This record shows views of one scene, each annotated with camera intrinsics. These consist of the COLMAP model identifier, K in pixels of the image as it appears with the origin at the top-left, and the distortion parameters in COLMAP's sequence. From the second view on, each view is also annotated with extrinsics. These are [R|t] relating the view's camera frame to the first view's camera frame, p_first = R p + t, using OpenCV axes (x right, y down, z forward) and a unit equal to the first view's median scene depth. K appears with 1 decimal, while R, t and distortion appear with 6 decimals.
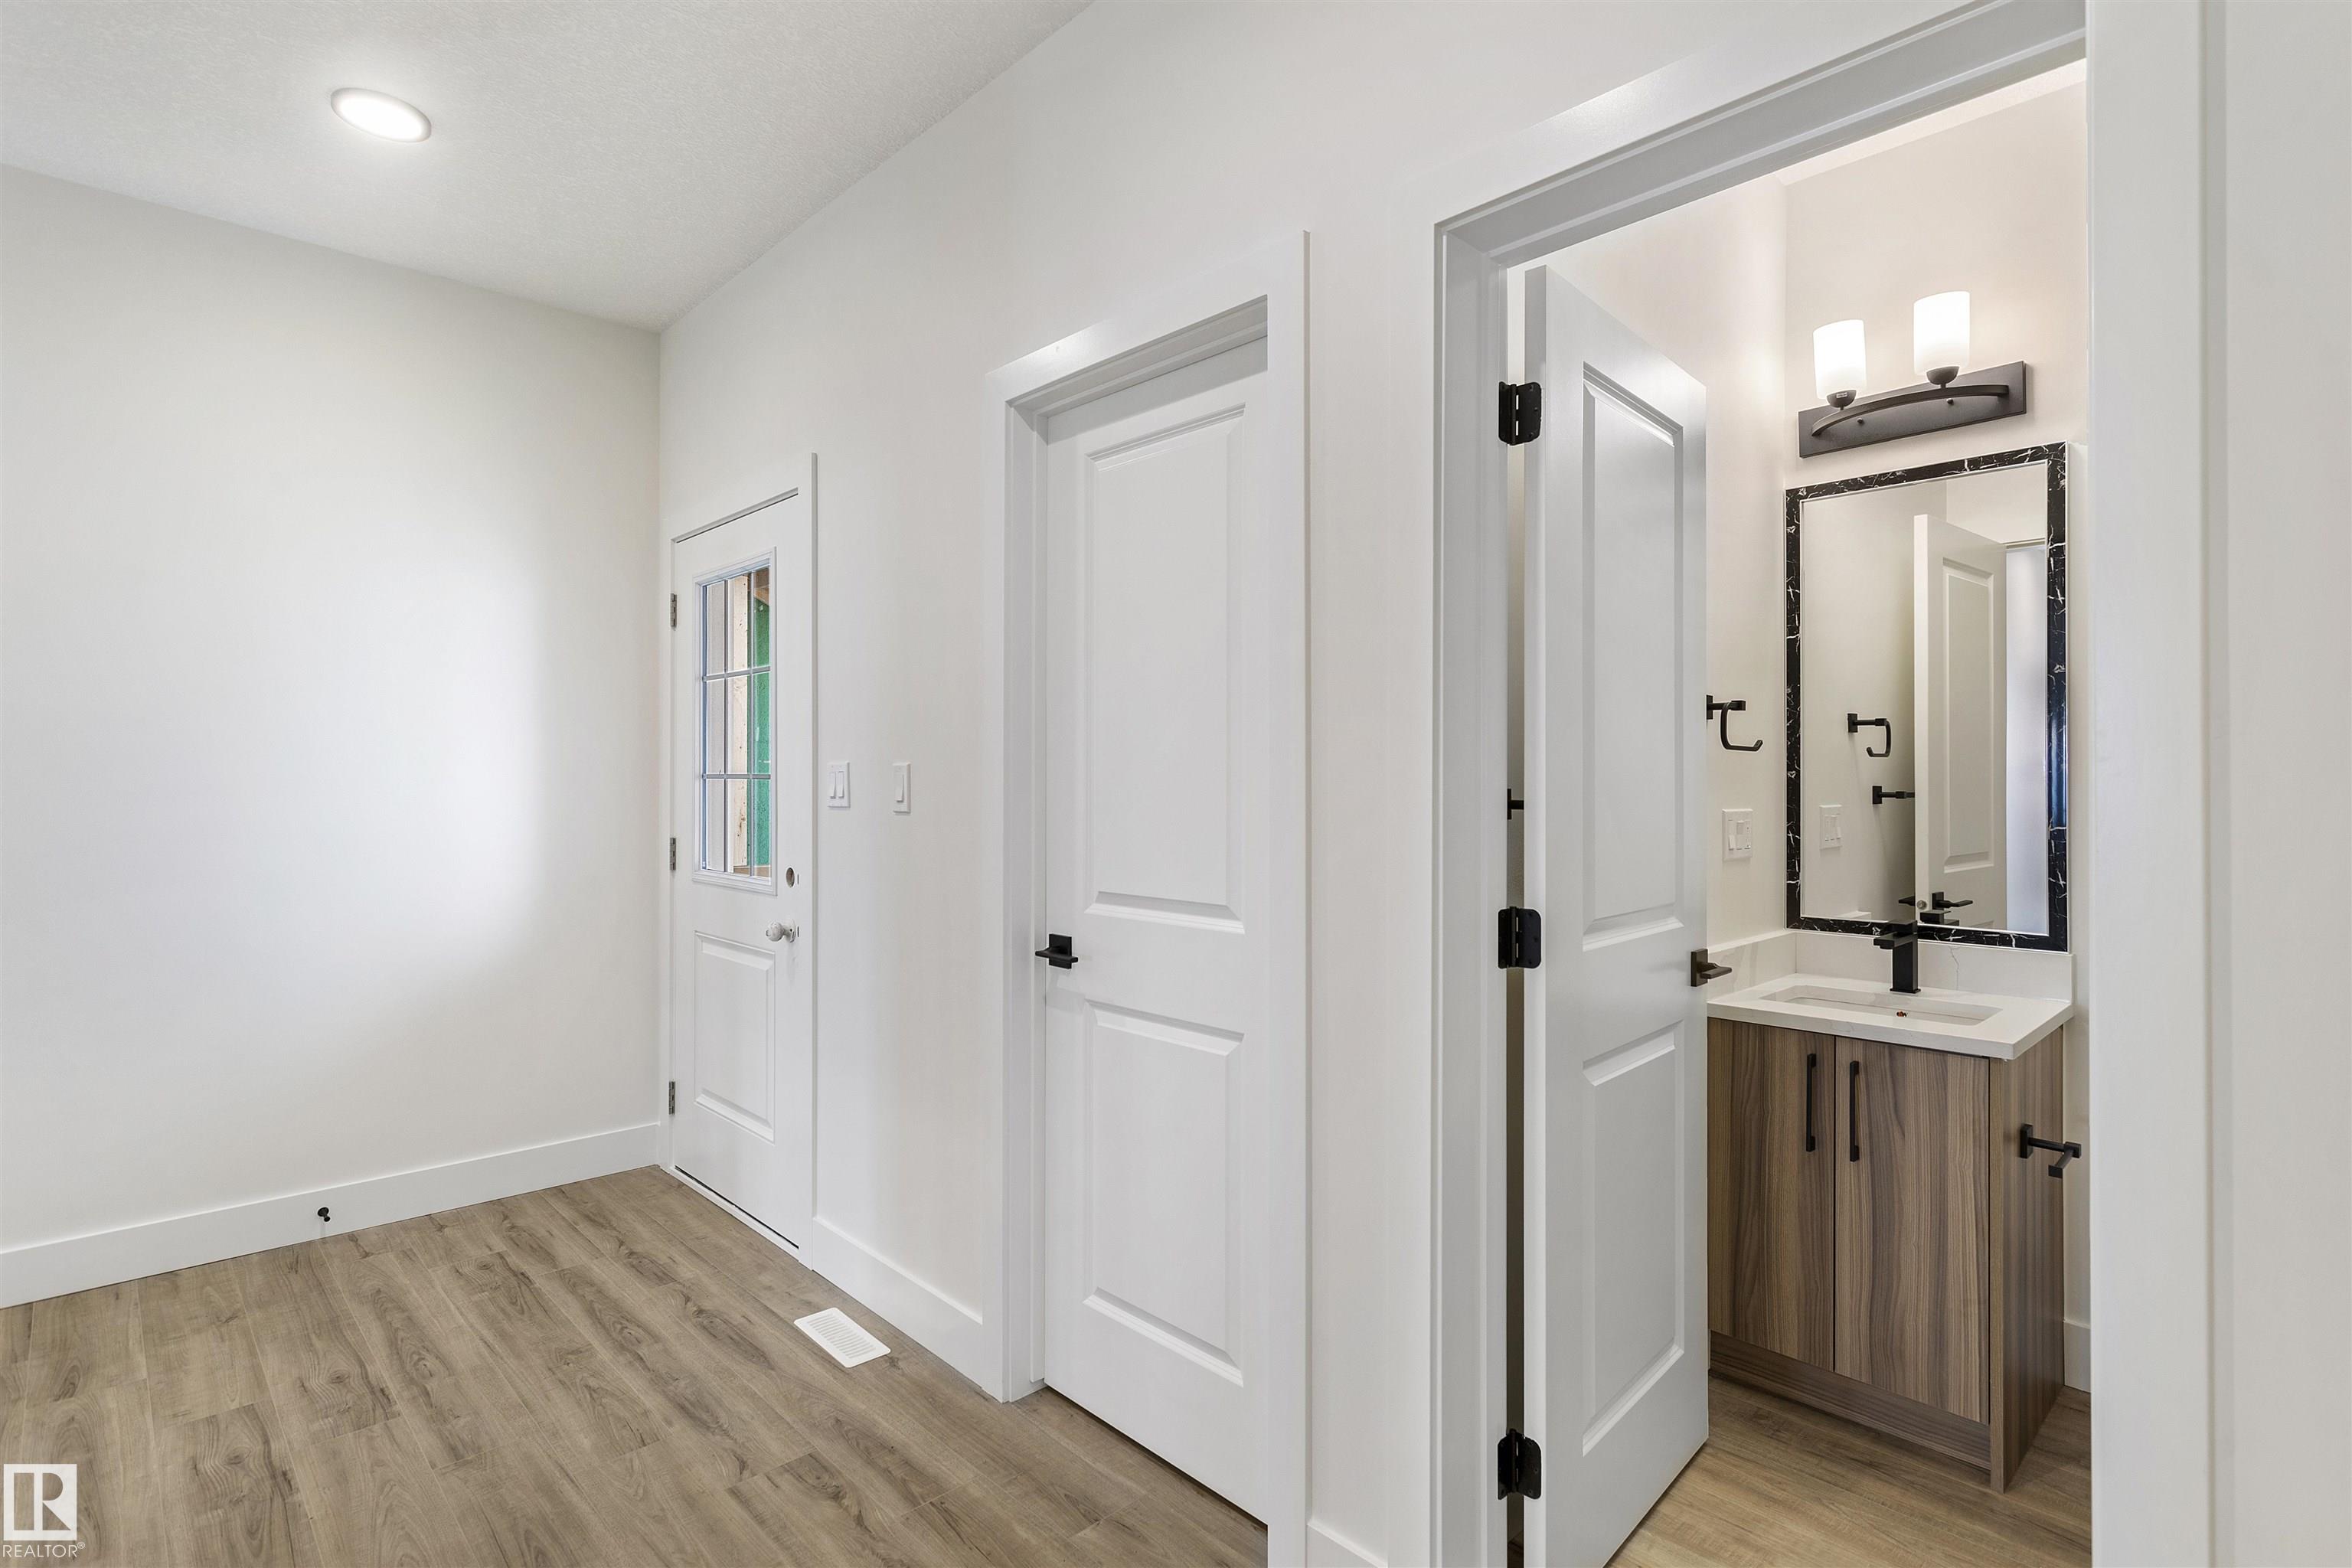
lens RADIAL K [[1146.1, 0, 1174.3], [0, 1146.1, 779.2], [0, 0, 1]] dist [0.017302, 0.002377]
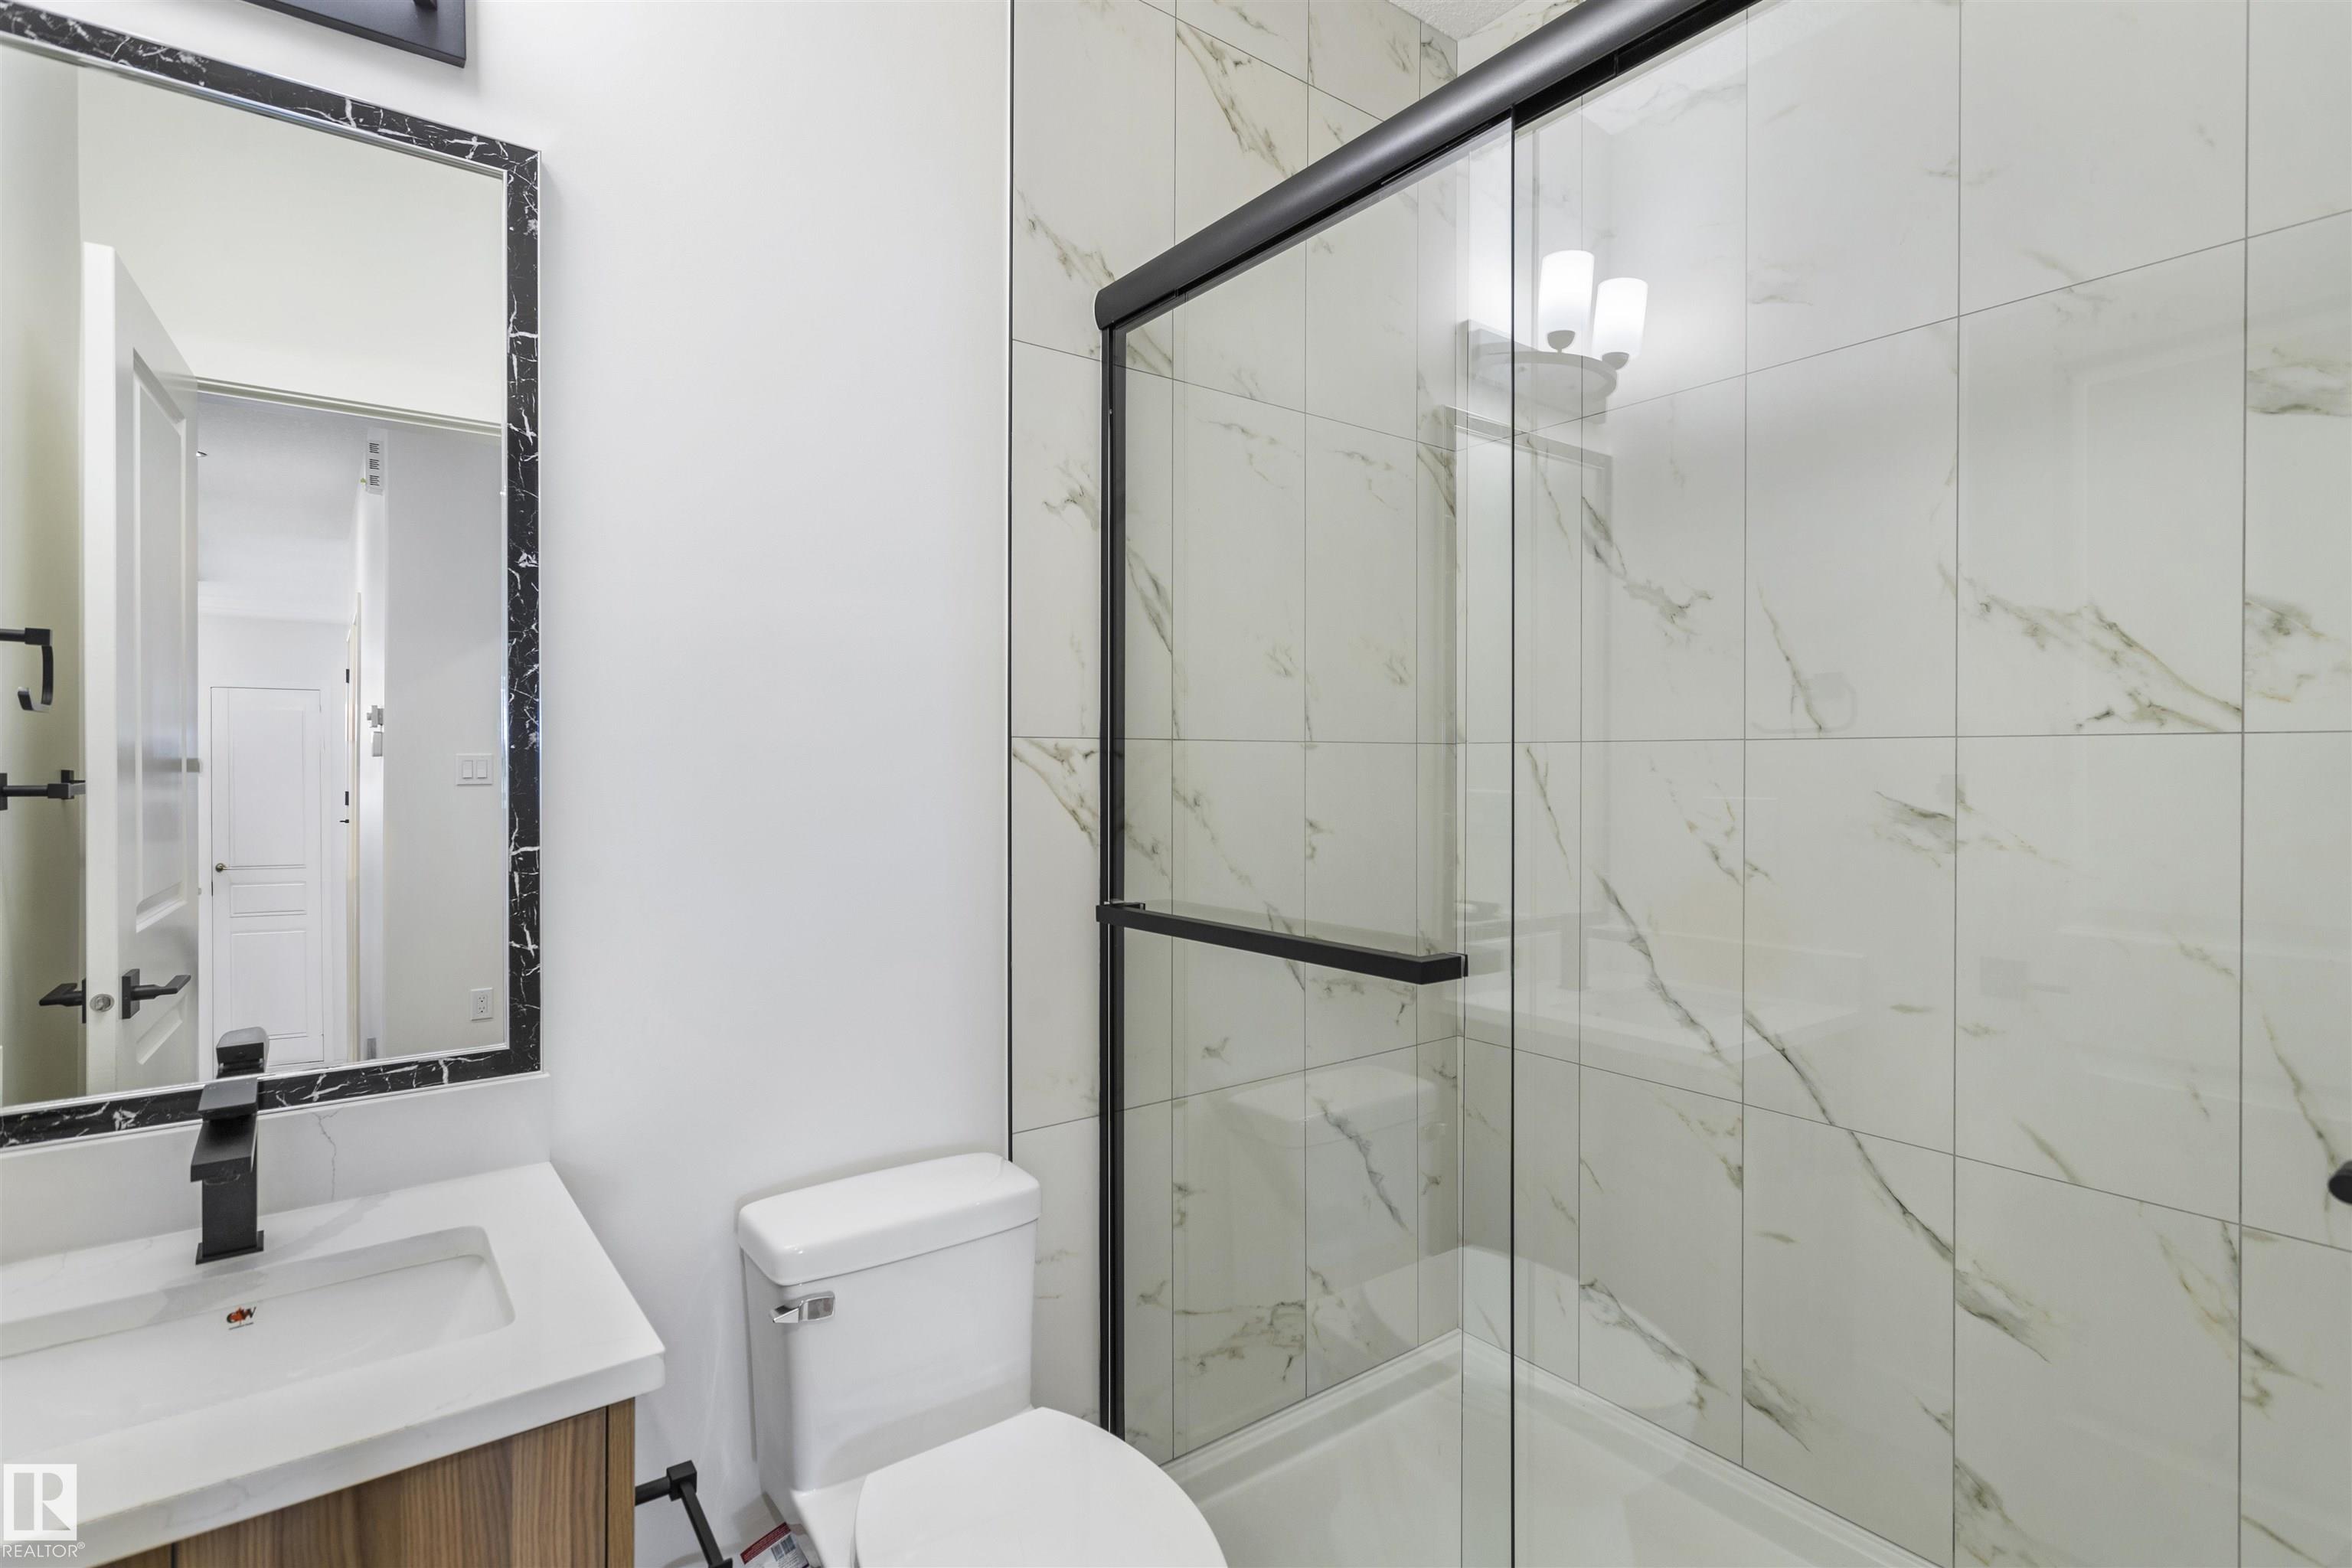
lens RADIAL K [[1146.1, 0, 1152.8], [0, 1146.1, 744.7], [0, 0, 1]] dist [0.017302, 0.002377]
pose [[0.115649, 0.002414, 0.993287, 0.250335], [-0.002963, 0.999993, -0.002086, -0.007262], [-0.993286, -0.002702, 0.115656, 0.636417]]
